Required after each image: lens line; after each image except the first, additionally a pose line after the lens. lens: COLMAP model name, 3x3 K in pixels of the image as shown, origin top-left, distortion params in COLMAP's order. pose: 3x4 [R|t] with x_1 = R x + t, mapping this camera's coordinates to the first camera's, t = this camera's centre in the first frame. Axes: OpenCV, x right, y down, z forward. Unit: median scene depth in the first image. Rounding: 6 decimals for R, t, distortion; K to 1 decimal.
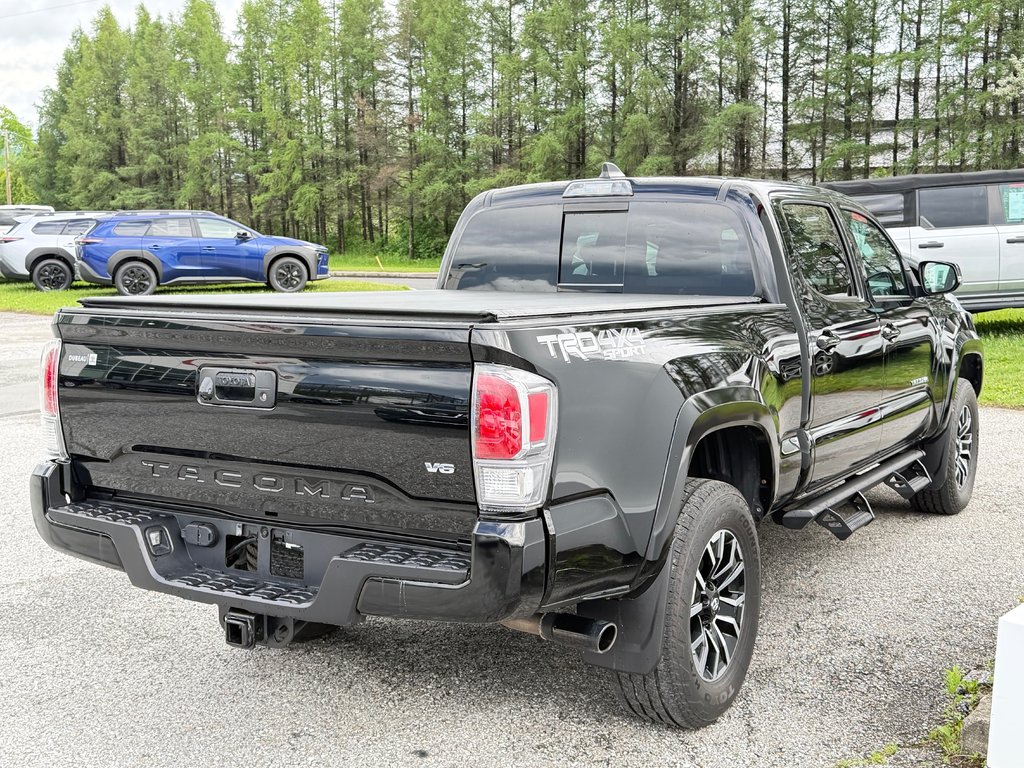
lens RADIAL K [[1248.6, 0, 513.3], [0, 1248.6, 399.8], [0, 0, 1]] dist [0.379170, -1.293223]
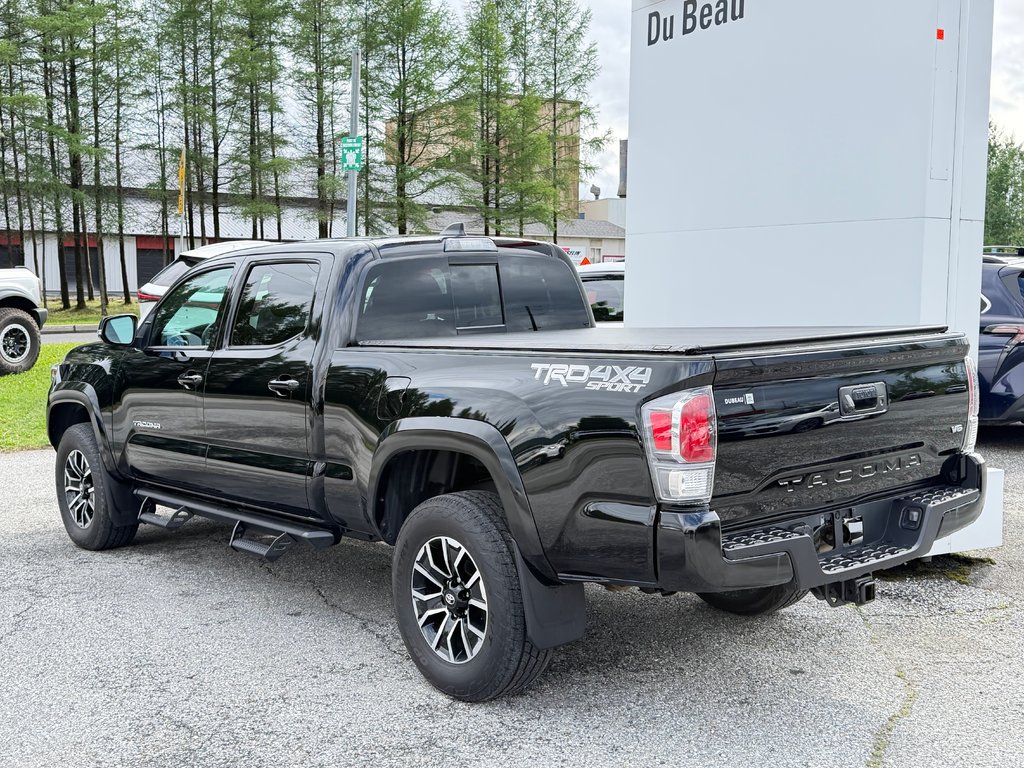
lens RADIAL K [[1201.5, 0, 513.4], [0, 1201.5, 380.1], [0, 0, 1]] dist [0.200051, -0.438940]
pose [[0.319056, -0.088192, 0.943624, -1.324073], [0.139822, 0.989146, 0.045170, -0.118562], [-0.937365, 0.117528, 0.327924, 0.822945]]
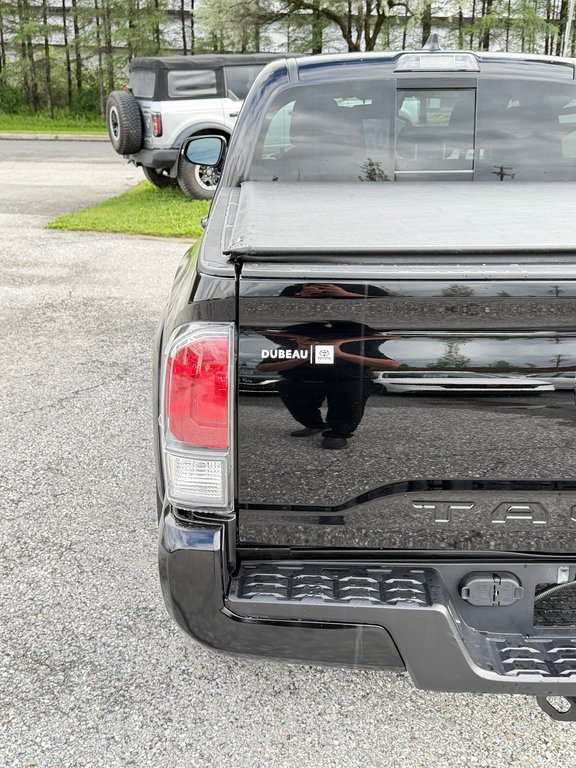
lens RADIAL K [[901.1, 0, 288.0], [0, 901.1, 384.0], [0, 0, 1]] dist [0.200051, -0.438940]
pose [[0.841172, -0.153740, 0.518453, -0.545906], [0.061977, 0.979826, 0.189998, -0.096364], [-0.537204, -0.127689, 0.833731, 0.635043]]
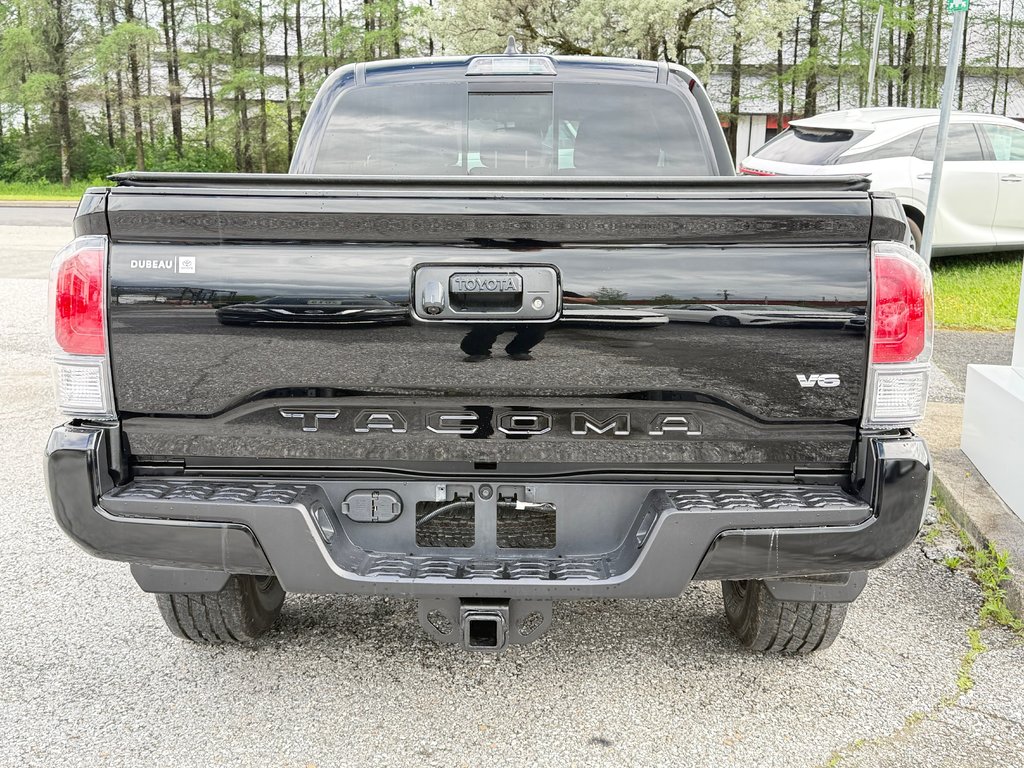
lens RADIAL K [[1201.5, 0, 513.4], [0, 1201.5, 380.1], [0, 0, 1]] dist [0.200051, -0.438940]
pose [[0.871070, -0.075949, 0.485252, -0.476267], [0.054958, 0.996839, 0.057365, 0.000715], [-0.488075, -0.023300, 0.872491, 0.355220]]
